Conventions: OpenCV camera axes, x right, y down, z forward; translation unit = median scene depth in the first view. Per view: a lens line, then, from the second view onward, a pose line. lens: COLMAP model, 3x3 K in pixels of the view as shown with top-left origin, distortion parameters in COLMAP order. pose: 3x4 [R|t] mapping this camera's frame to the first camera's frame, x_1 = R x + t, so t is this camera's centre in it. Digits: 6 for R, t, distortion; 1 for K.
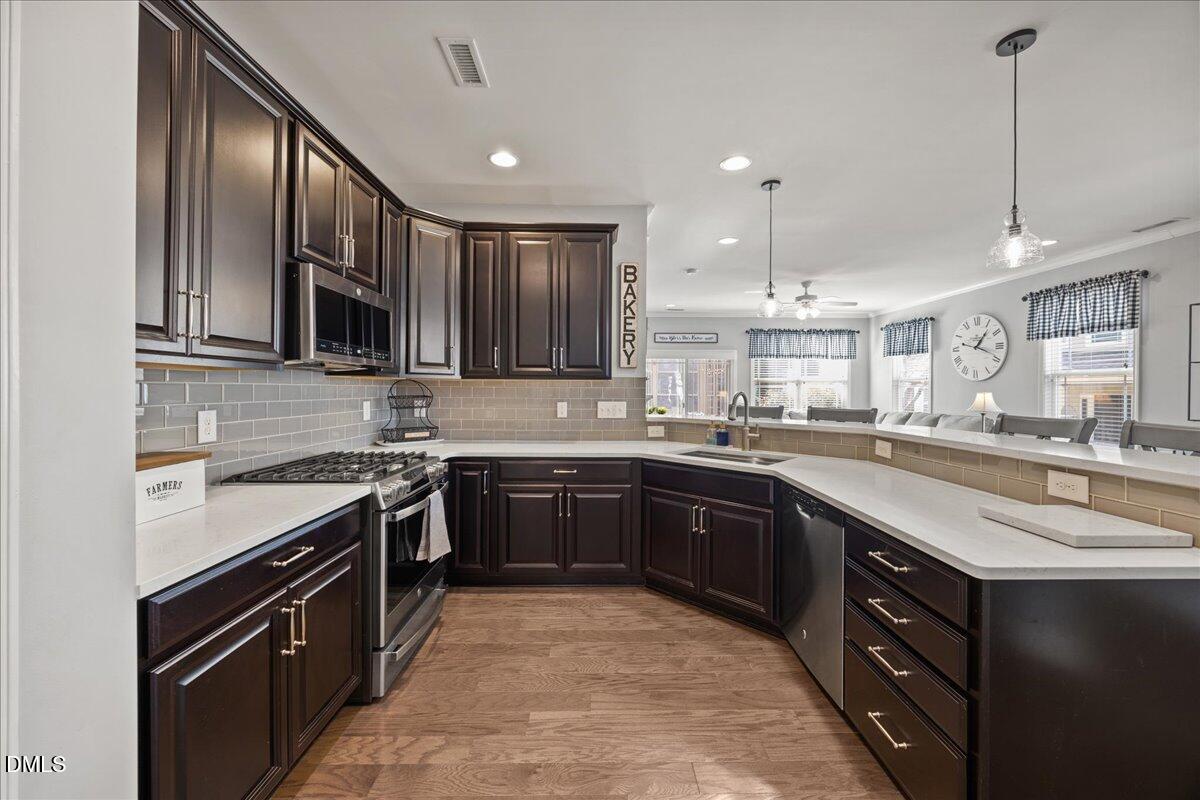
lens RADIAL K [[463.6, 0, 602.3], [0, 463.6, 395.1], [0, 0, 1]] dist [0.001709, 0.000514]
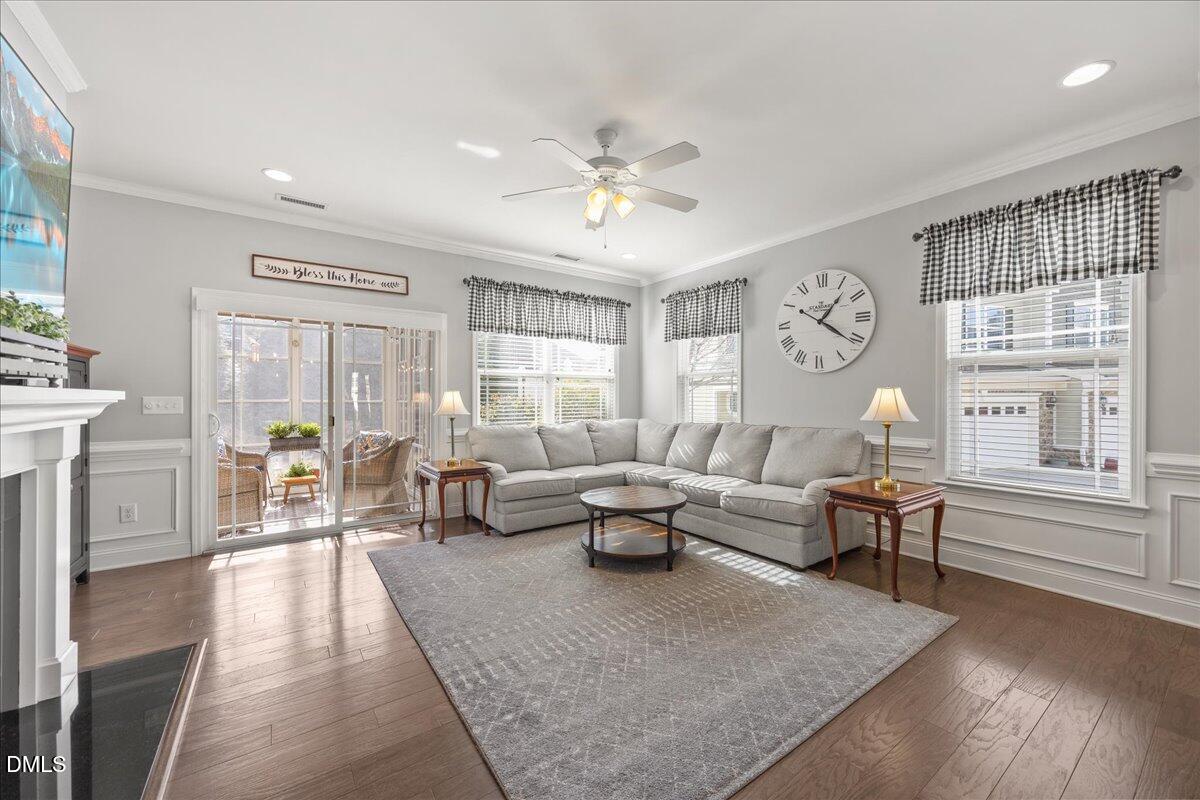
lens RADIAL K [[463.6, 0, 602.3], [0, 463.6, 395.1], [0, 0, 1]] dist [0.001709, 0.000514]
pose [[0.822565, 0.003094, 0.568662, 0.164194], [0.008624, 0.999802, -0.017913, 0.008165], [-0.568605, 0.019639, 0.822376, 0.563195]]
